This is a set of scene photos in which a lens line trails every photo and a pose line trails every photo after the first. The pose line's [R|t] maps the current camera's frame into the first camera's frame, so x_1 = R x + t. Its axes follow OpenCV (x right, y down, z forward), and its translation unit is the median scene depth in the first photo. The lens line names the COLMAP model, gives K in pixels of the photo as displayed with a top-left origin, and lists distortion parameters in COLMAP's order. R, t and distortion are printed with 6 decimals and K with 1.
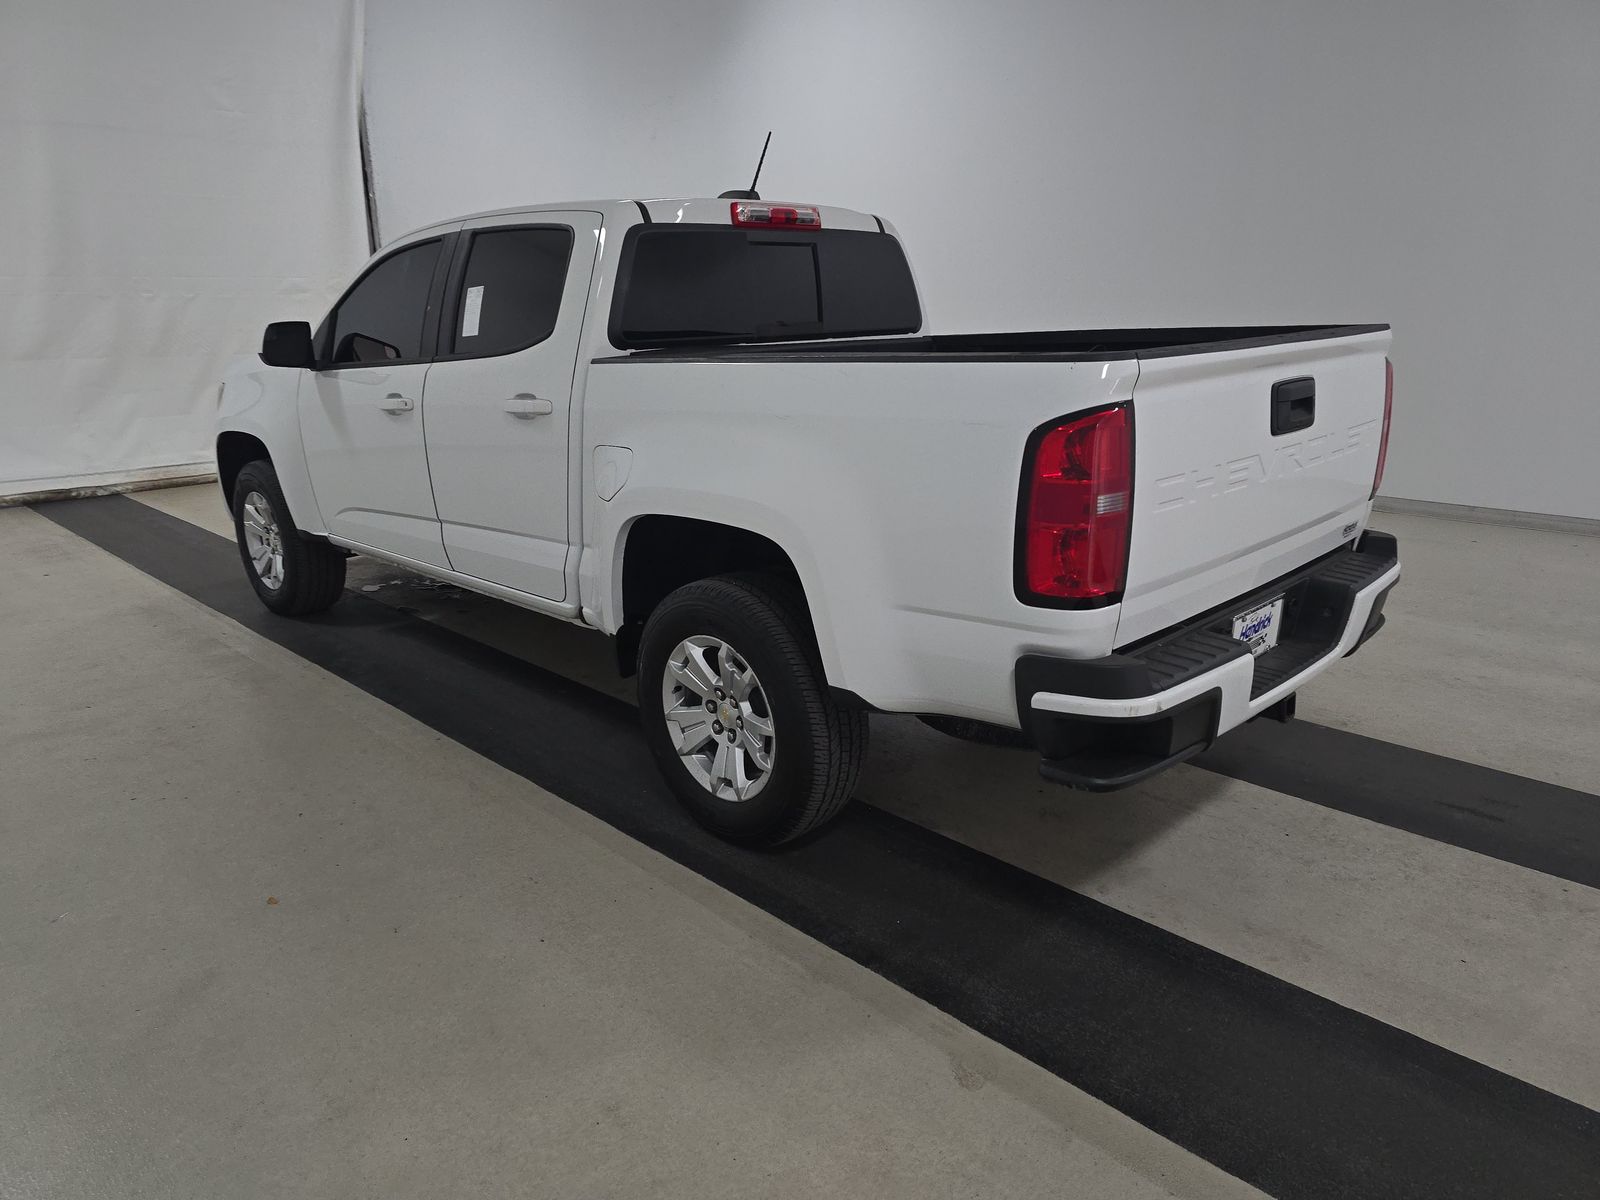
lens RADIAL K [[1071.2, 0, 800.0], [0, 1071.2, 600.0], [0, 0, 1]] dist [0.017447, -0.004004]
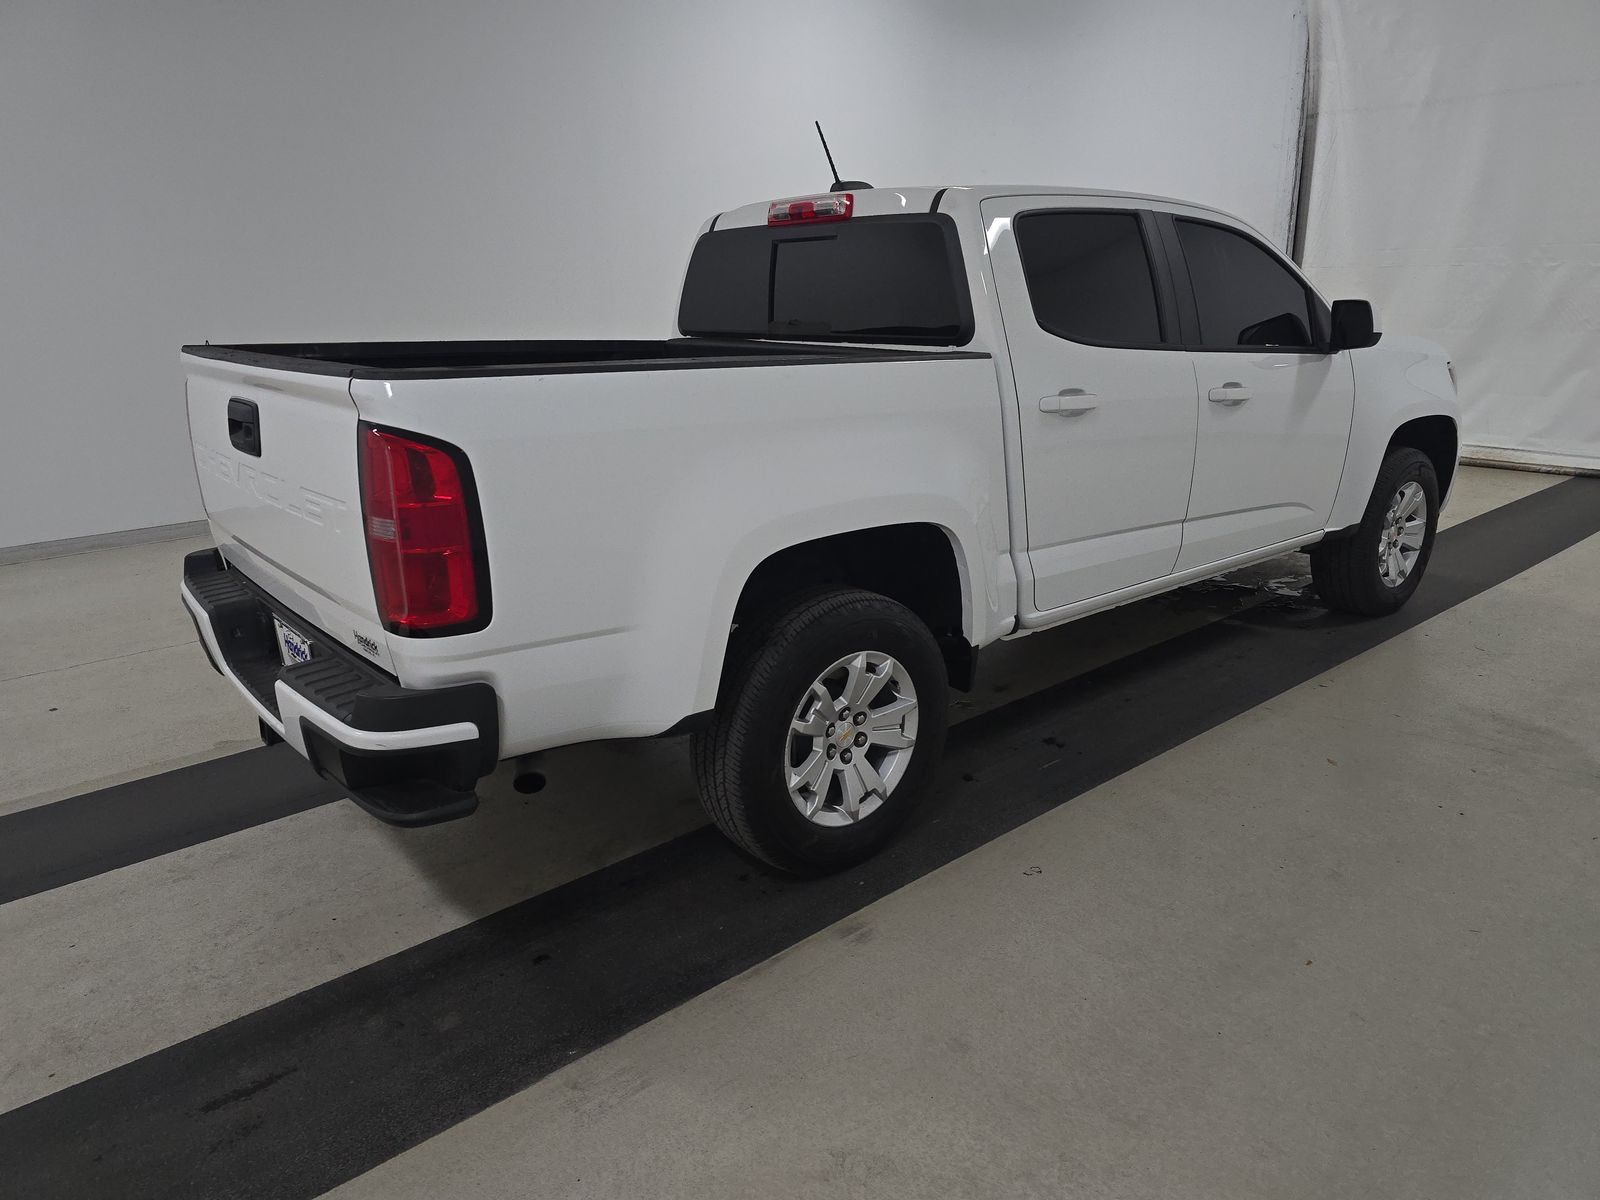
lens RADIAL K [[1089.3, 0, 800.0], [0, 1089.3, 600.0], [0, 0, 1]] dist [0.005638, 0.002942]
pose [[-0.099744, 0.293893, -0.950620, 0.999291], [-0.254382, 0.916102, 0.309913, -0.337064], [0.961946, 0.272733, -0.016615, 1.098232]]
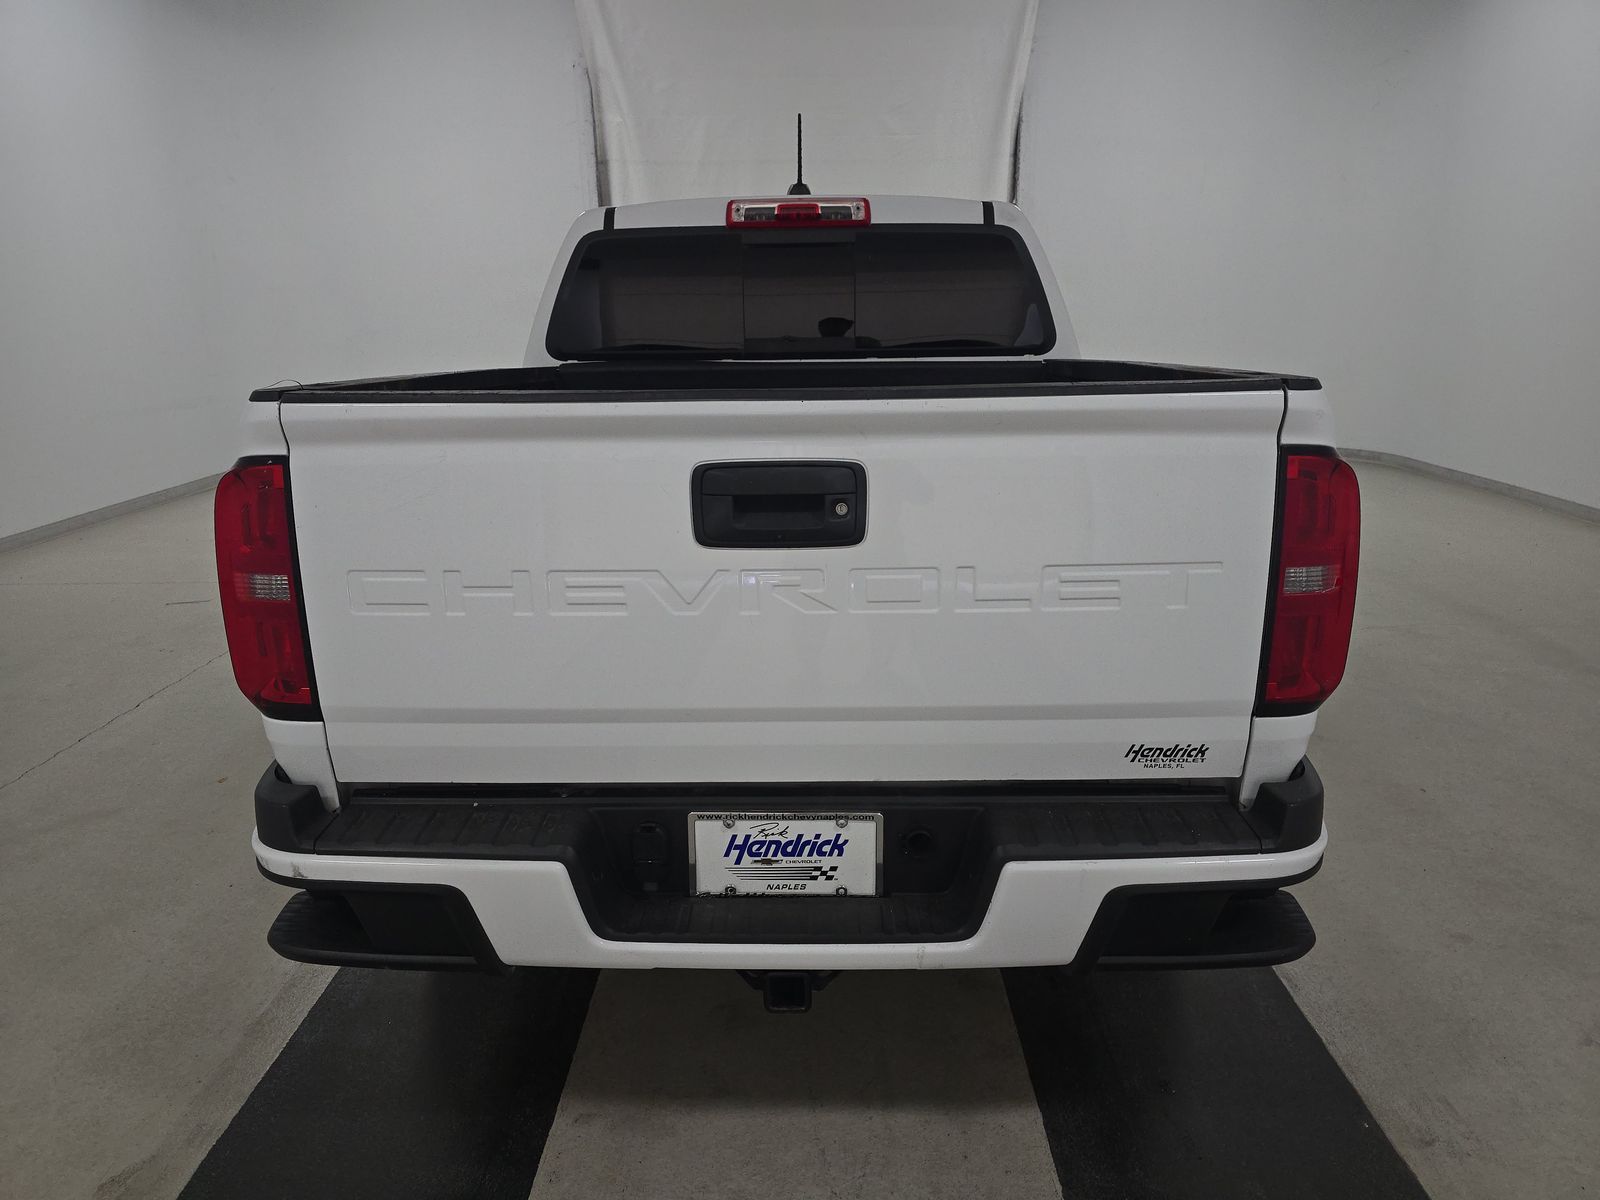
lens RADIAL K [[1071.2, 0, 800.0], [0, 1071.2, 600.0], [0, 0, 1]] dist [0.017447, -0.004004]
pose [[0.697917, 0.196343, -0.688739, 0.623002], [-0.196426, 0.977286, 0.079558, -0.125067], [0.688715, 0.079761, 0.720631, 0.410874]]
